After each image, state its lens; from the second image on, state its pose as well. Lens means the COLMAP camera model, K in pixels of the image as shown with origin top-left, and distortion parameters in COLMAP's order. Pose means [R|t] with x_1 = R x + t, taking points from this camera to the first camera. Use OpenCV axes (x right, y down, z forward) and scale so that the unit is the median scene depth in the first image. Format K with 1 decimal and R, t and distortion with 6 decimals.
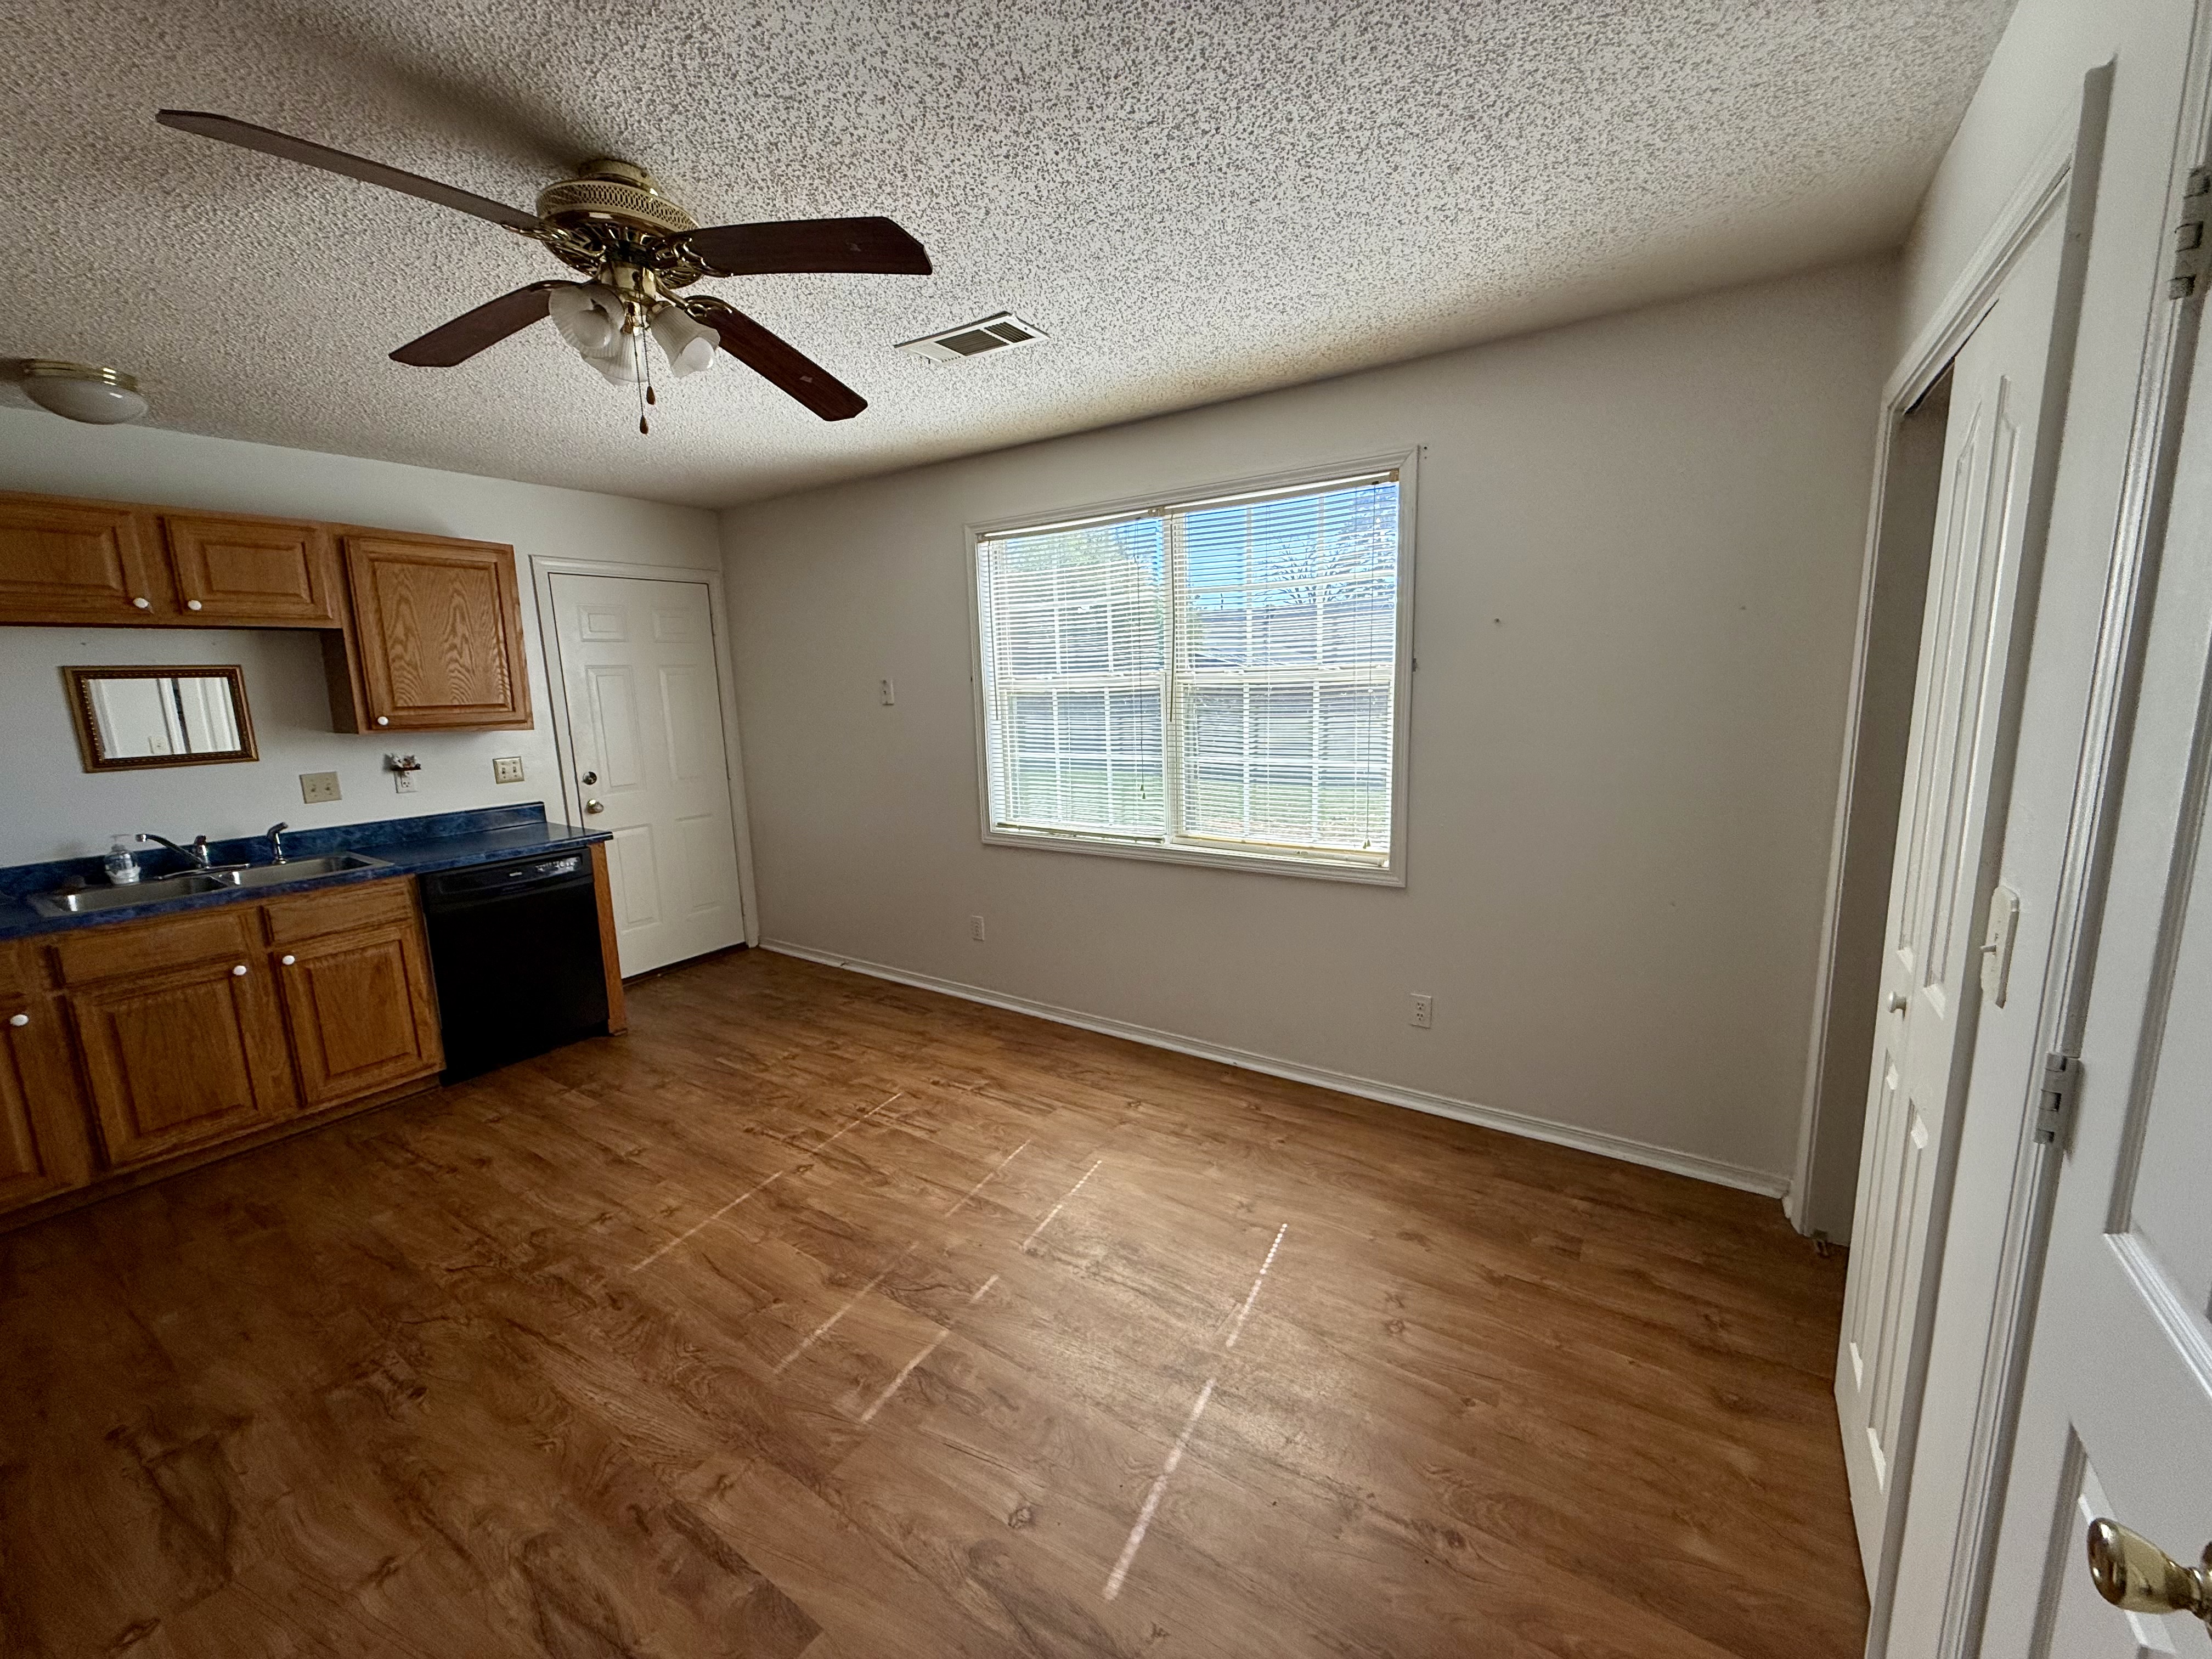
lens RADIAL K [[882.1, 0, 1107.2], [0, 882.1, 830.1], [0, 0, 1]] dist [-0.001263, -0.000371]
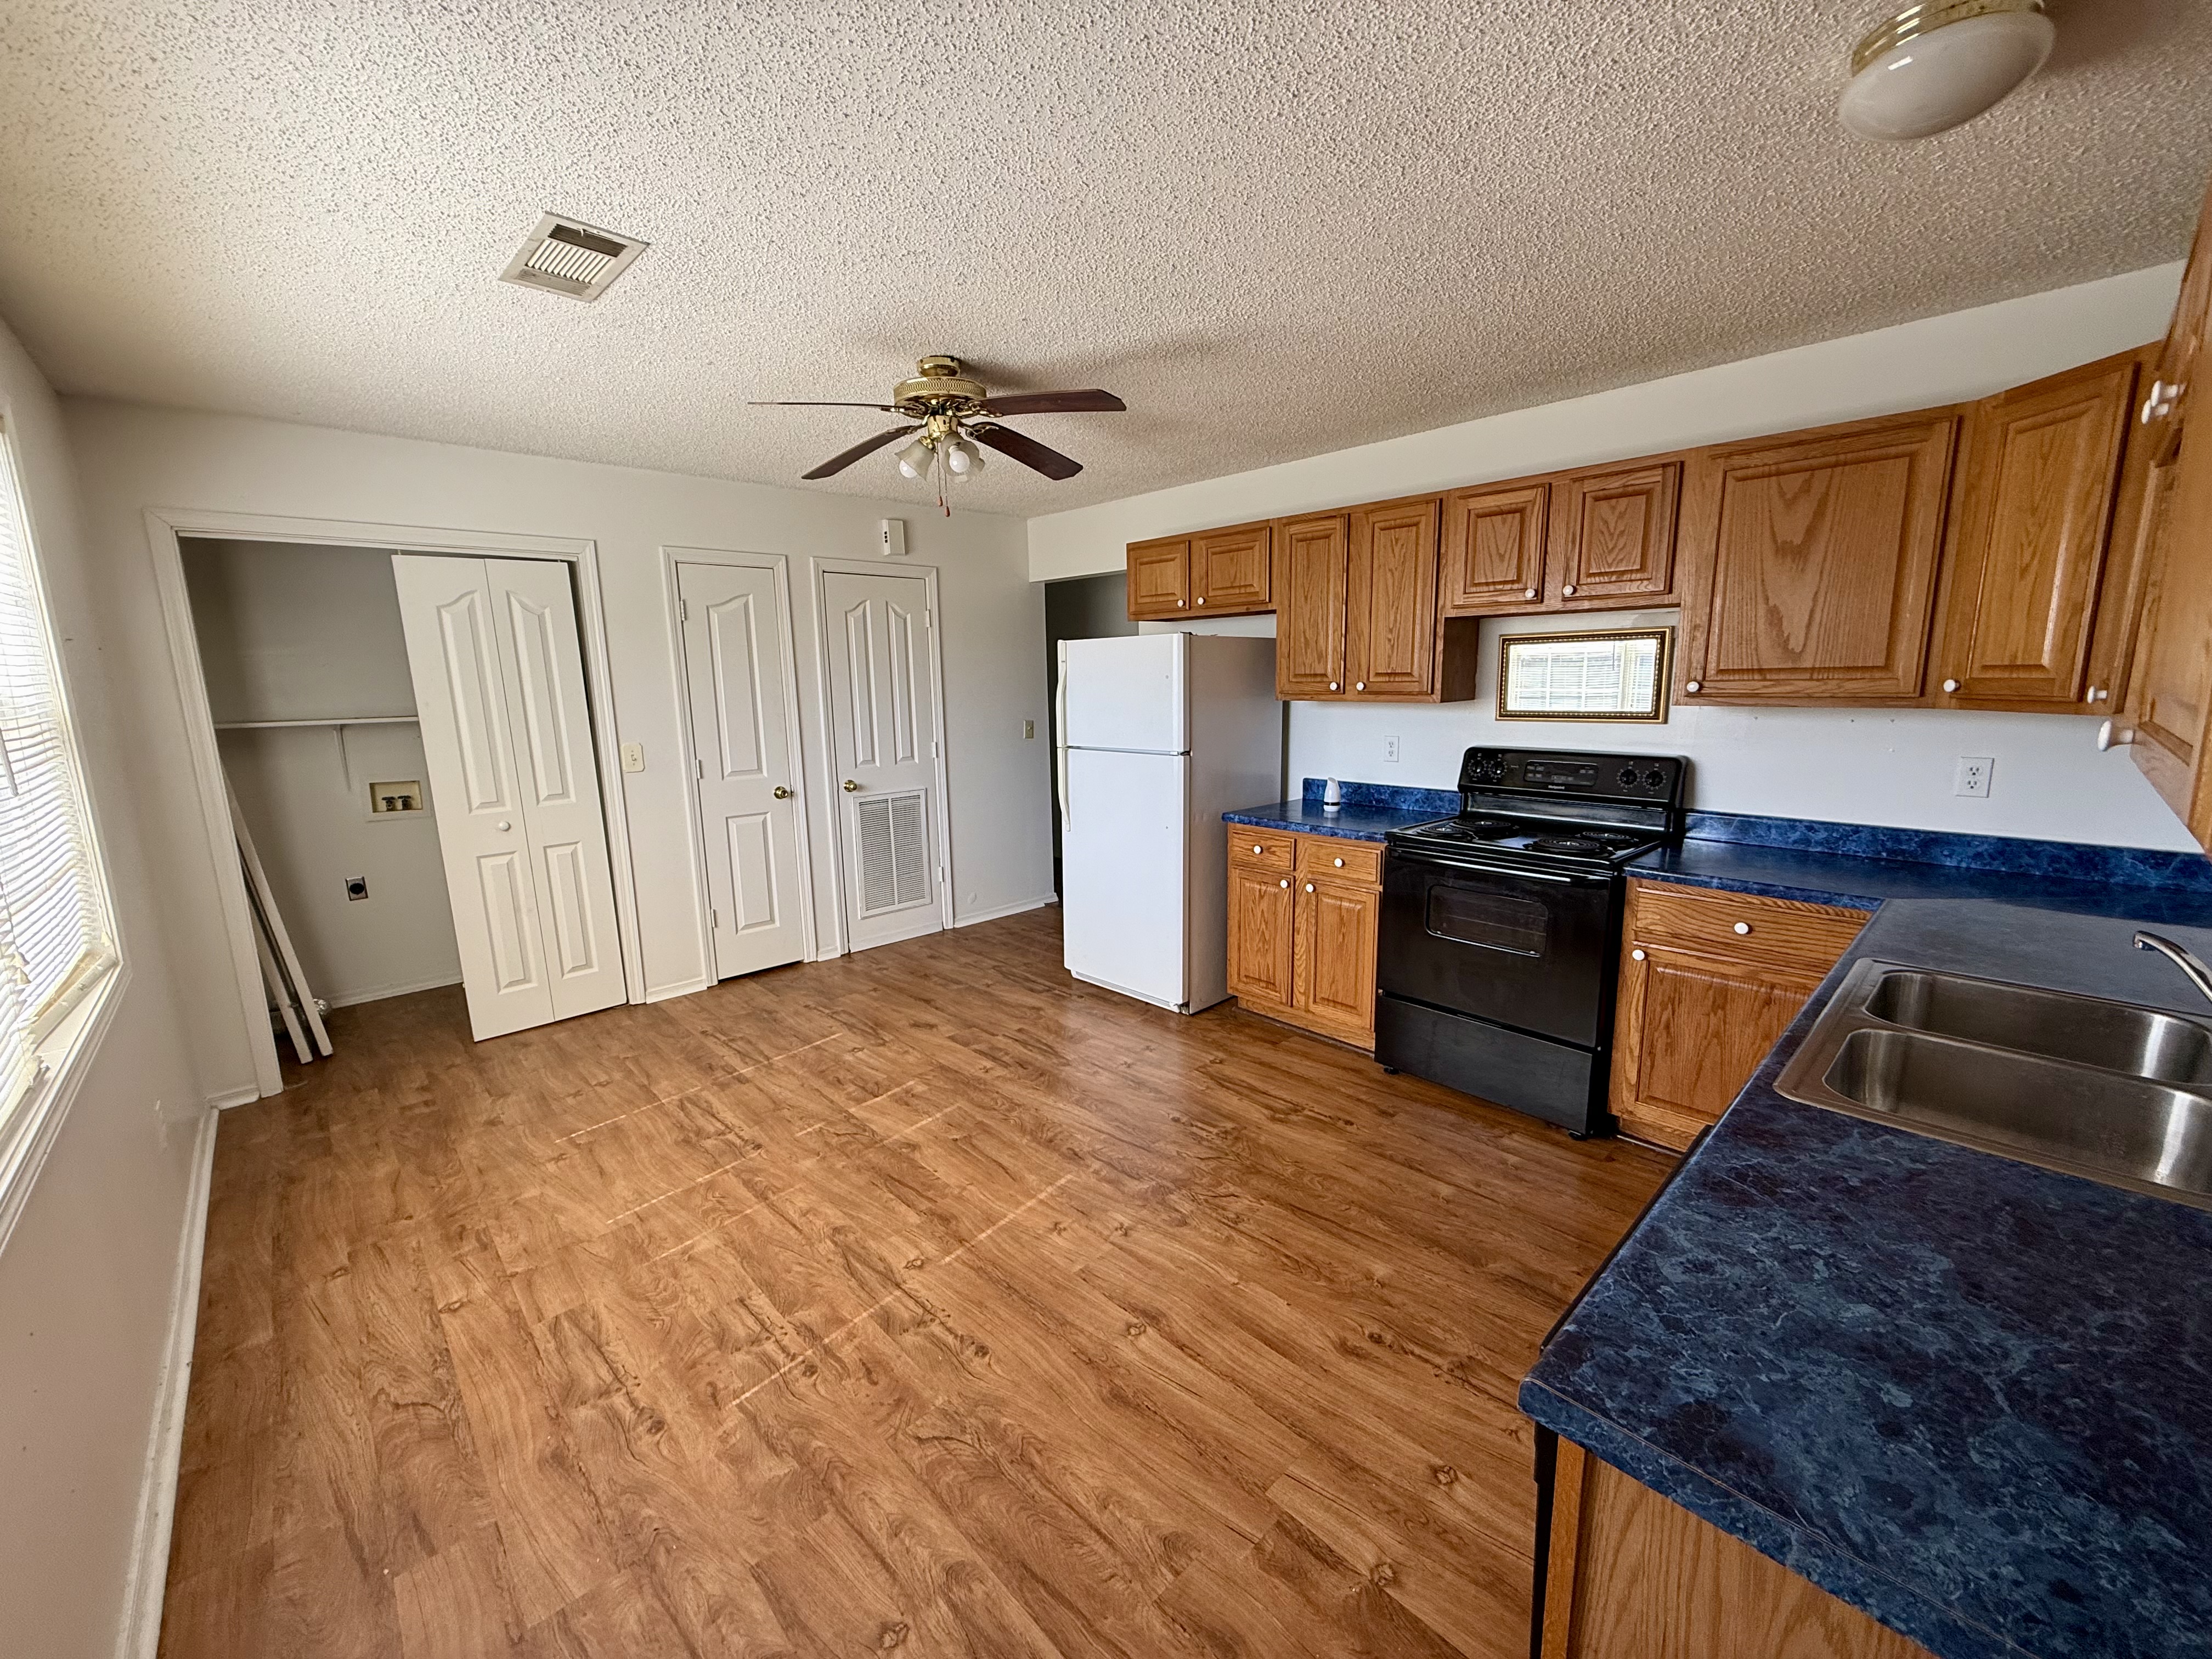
lens RADIAL K [[882.1, 0, 1094.2], [0, 882.1, 833.3], [0, 0, 1]] dist [-0.001263, -0.000371]
pose [[-0.971792, 0.005354, 0.235777, -0.747042], [0.085373, 0.939924, 0.330536, -0.265219], [-0.219843, 0.341341, -0.913868, 1.682150]]
